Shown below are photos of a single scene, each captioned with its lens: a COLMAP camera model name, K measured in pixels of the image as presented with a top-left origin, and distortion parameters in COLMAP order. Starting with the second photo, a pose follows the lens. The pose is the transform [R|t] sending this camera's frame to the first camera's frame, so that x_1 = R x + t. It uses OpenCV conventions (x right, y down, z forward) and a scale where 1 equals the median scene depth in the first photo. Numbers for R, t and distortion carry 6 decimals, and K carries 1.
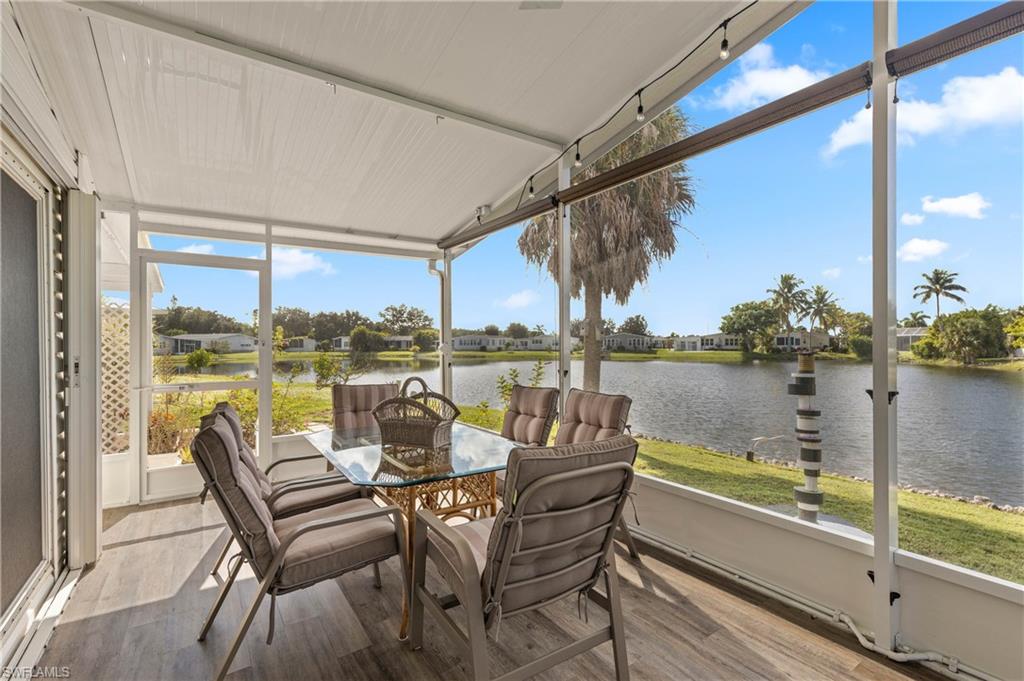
lens RADIAL K [[456.5, 0, 526.0], [0, 456.5, 340.8], [0, 0, 1]] dist [0.001833, 0.000014]
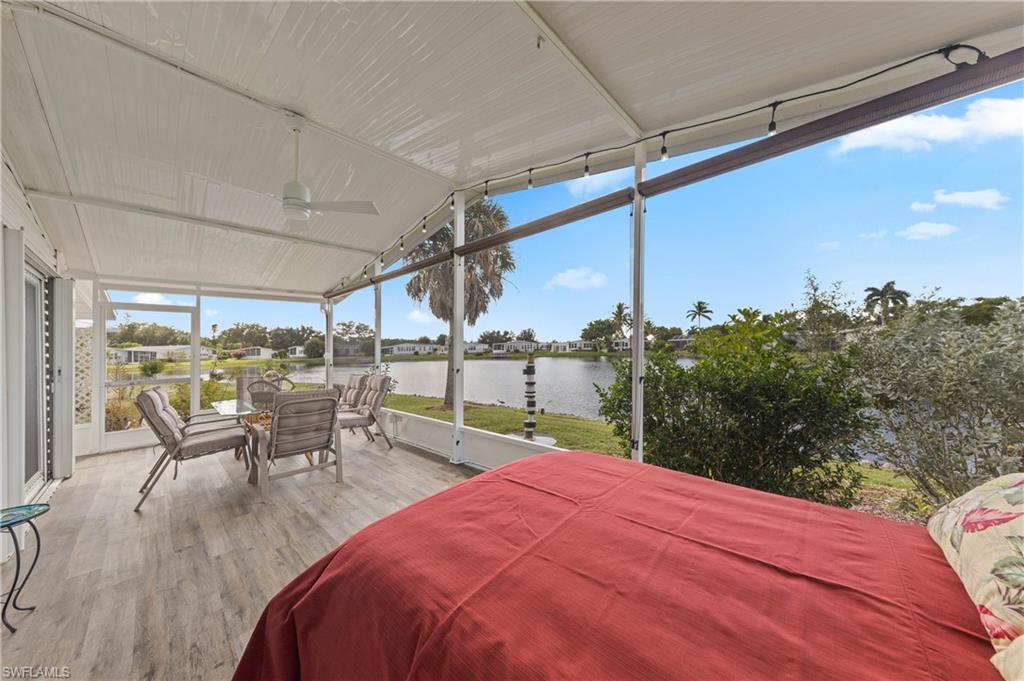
lens RADIAL K [[341.5, 0, 566.5], [0, 341.5, 338.4], [0, 0, 1]] dist [0.000290, -0.000017]
pose [[0.967982, -0.011809, 0.250743, 0.236206], [0.016441, 0.999731, -0.016387, -0.008107], [-0.250482, 0.019985, 0.967915, -0.304445]]
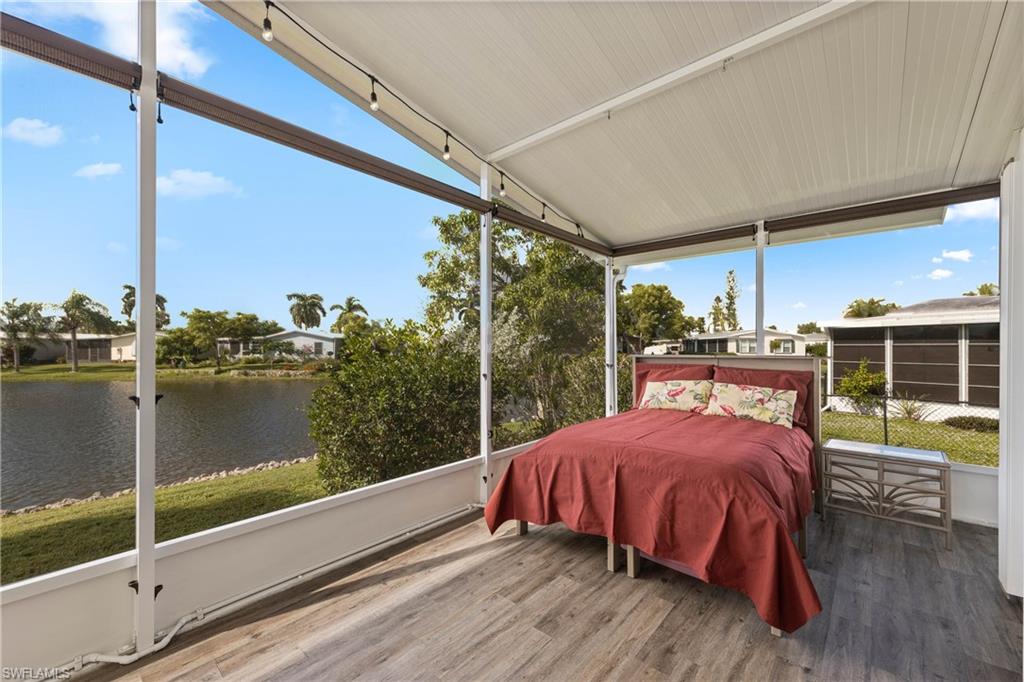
lens RADIAL K [[407.8, 0, 510.0], [0, 407.8, 345.3], [0, 0, 1]] dist [0.010433, 0.000036]
pose [[-0.221065, 0.010402, 0.975204, -0.040360], [-0.004578, 0.999921, -0.011703, 0.000286], [-0.975248, -0.007051, -0.221000, 0.055169]]
